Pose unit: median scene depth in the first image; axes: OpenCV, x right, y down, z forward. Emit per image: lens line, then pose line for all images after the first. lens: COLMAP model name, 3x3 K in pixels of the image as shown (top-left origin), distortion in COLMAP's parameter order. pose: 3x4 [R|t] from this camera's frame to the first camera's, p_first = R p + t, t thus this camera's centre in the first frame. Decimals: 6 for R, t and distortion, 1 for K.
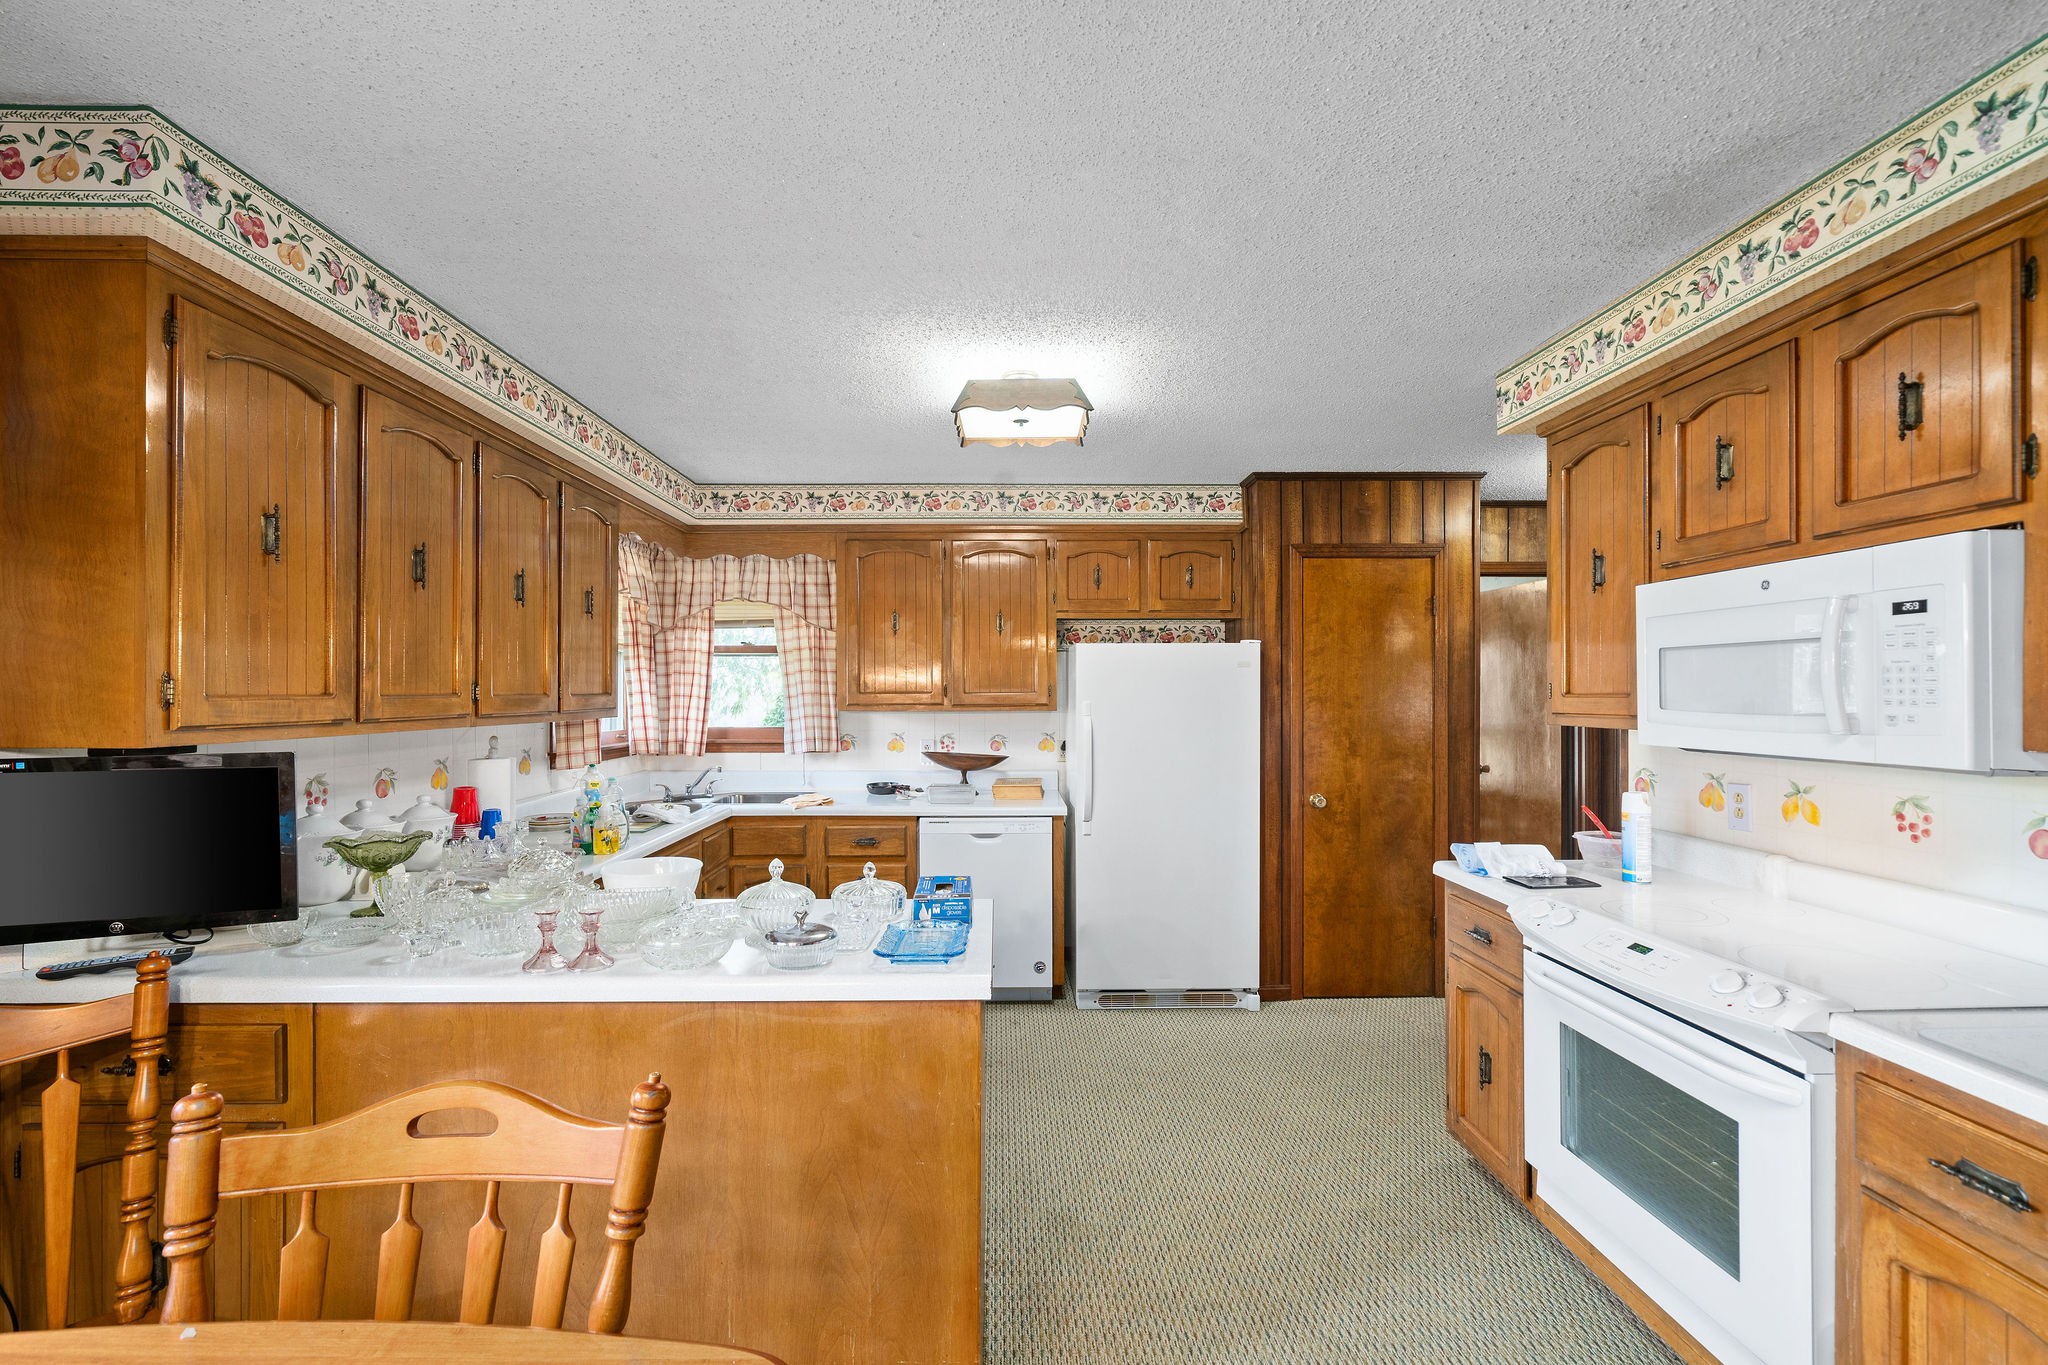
lens RADIAL K [[935.9, 0, 980.9], [0, 935.9, 688.3], [0, 0, 1]] dist [-0.000495, 0.000616]
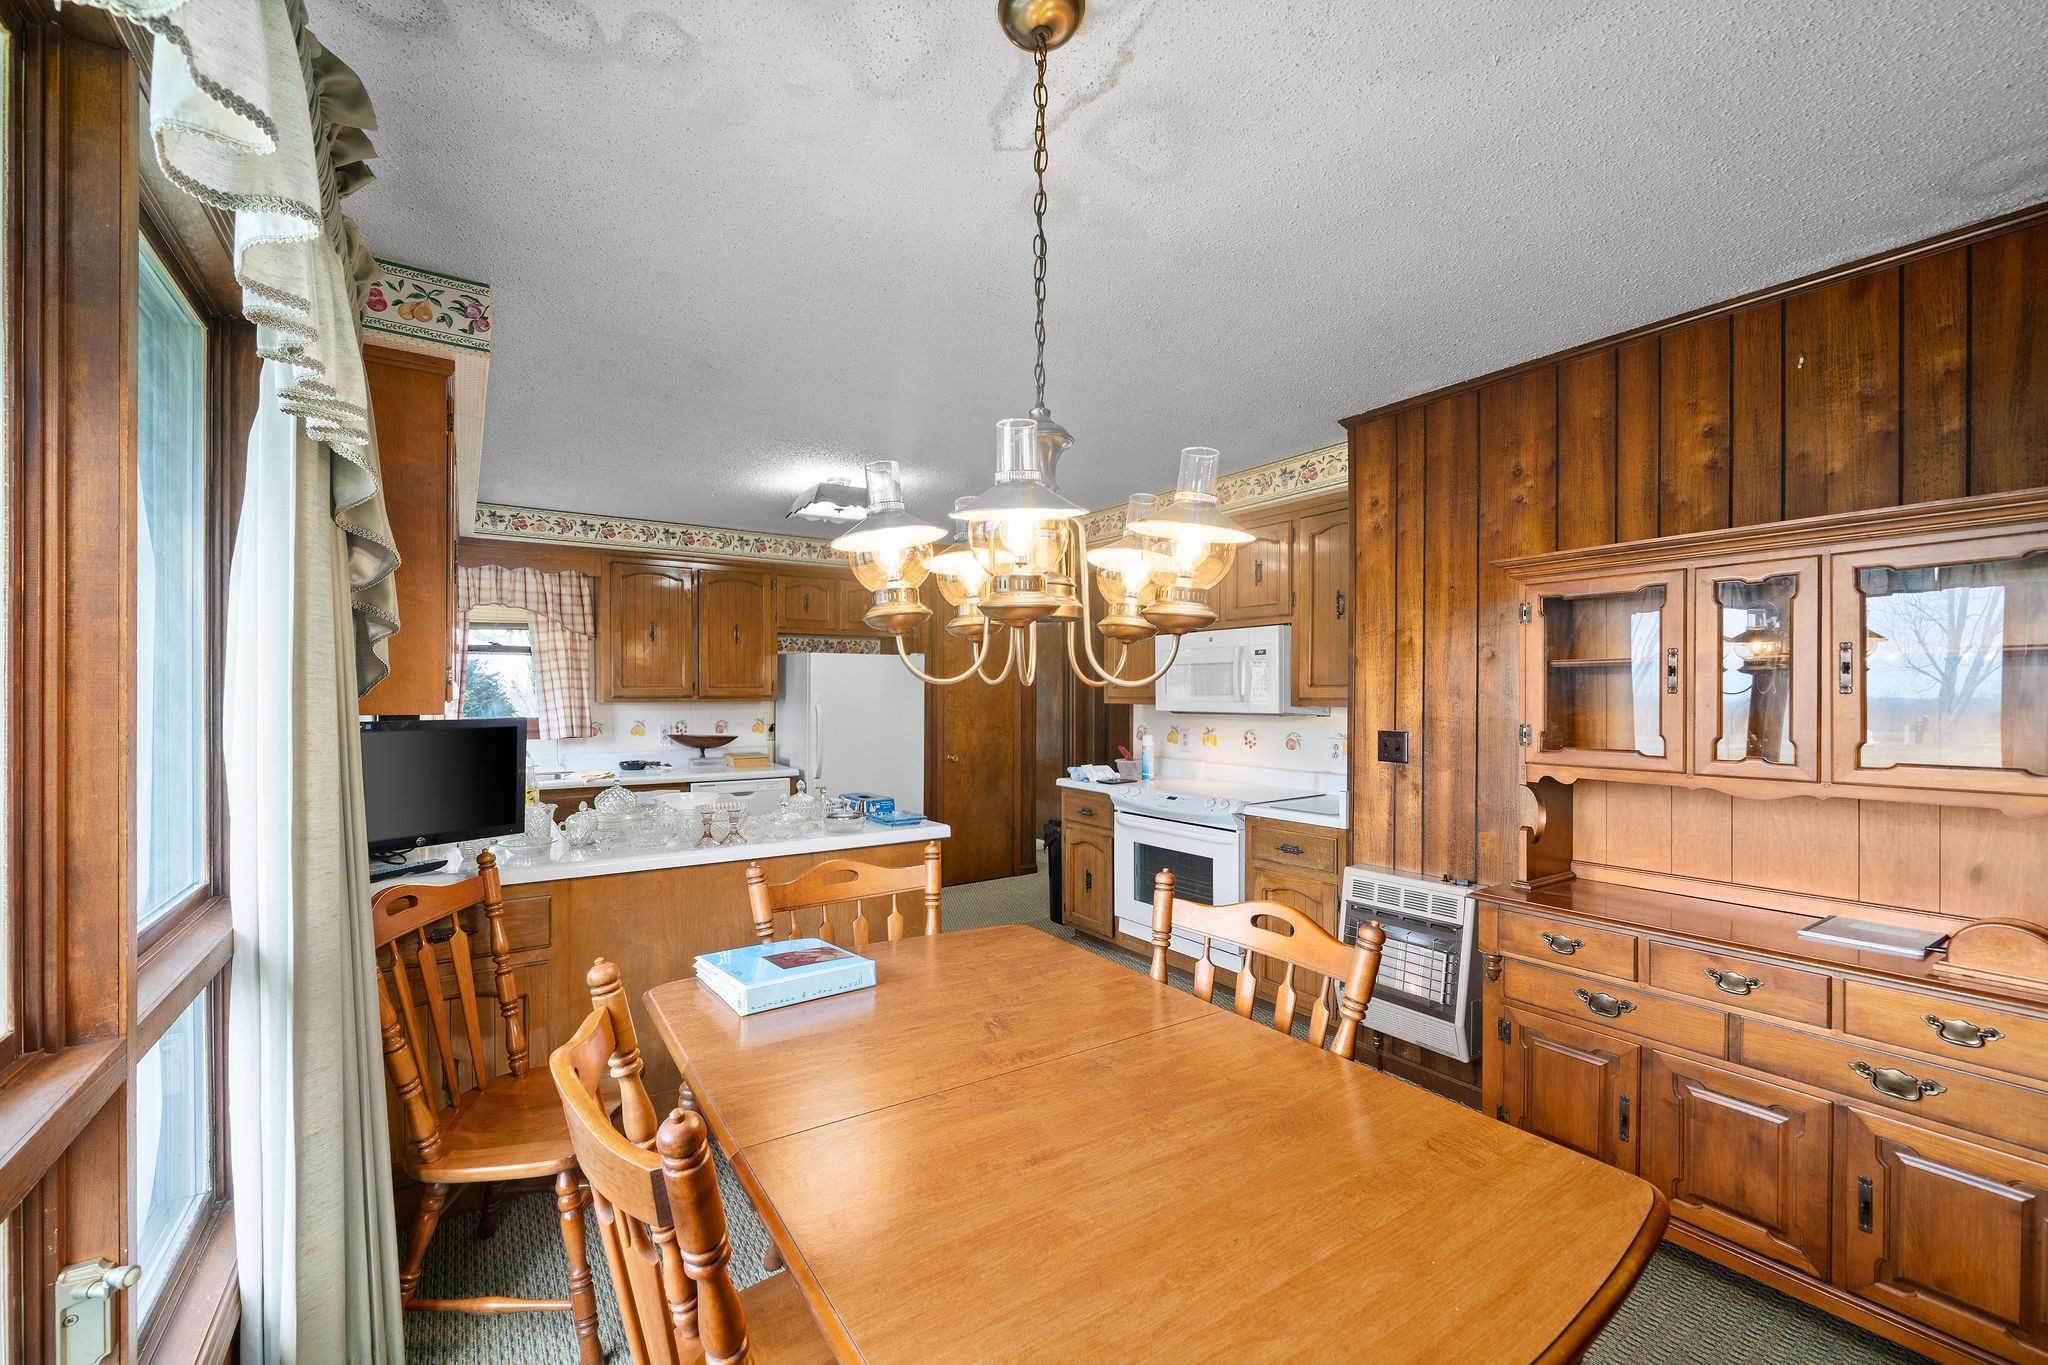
lens RADIAL K [[871.3, 0, 999.9], [0, 871.3, 693.8], [0, 0, 1]] dist [-0.000358, 0.000142]
pose [[0.828086, 0.001431, 0.560599, -0.607941], [-0.002709, 0.999995, 0.001449, 0.017603], [-0.560594, -0.002719, 0.828086, -0.377934]]
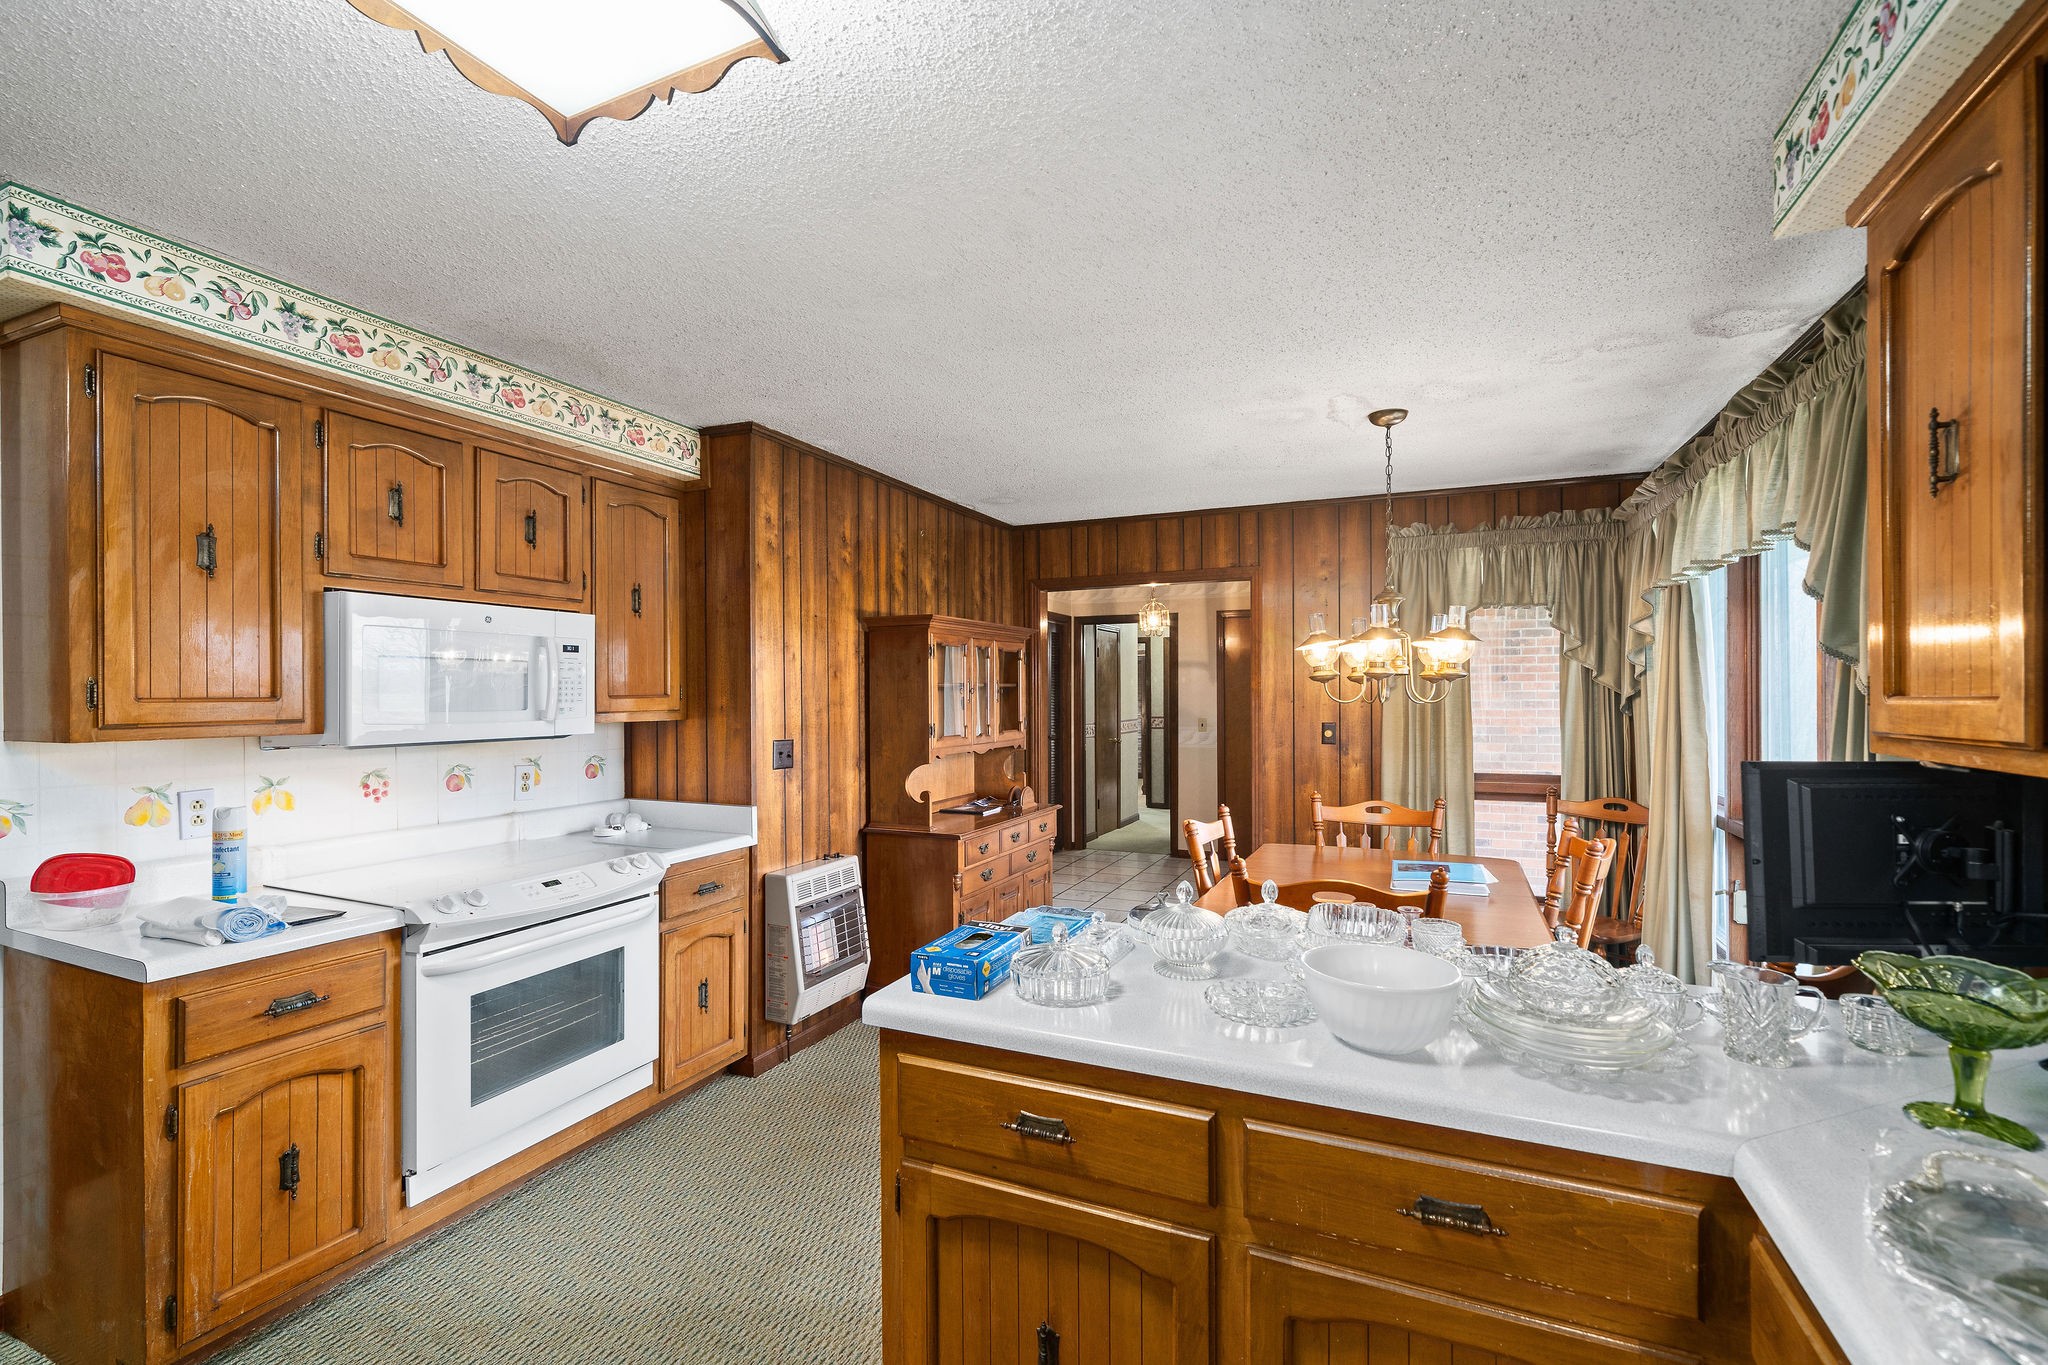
lens RADIAL K [[871.3, 0, 999.9], [0, 871.3, 693.8], [0, 0, 1]] dist [-0.000358, 0.000142]
pose [[-0.910679, 0.002542, 0.413107, -0.303769], [0.001183, 0.999993, -0.003546, 0.005847], [-0.413113, -0.002740, -0.910676, 1.388883]]
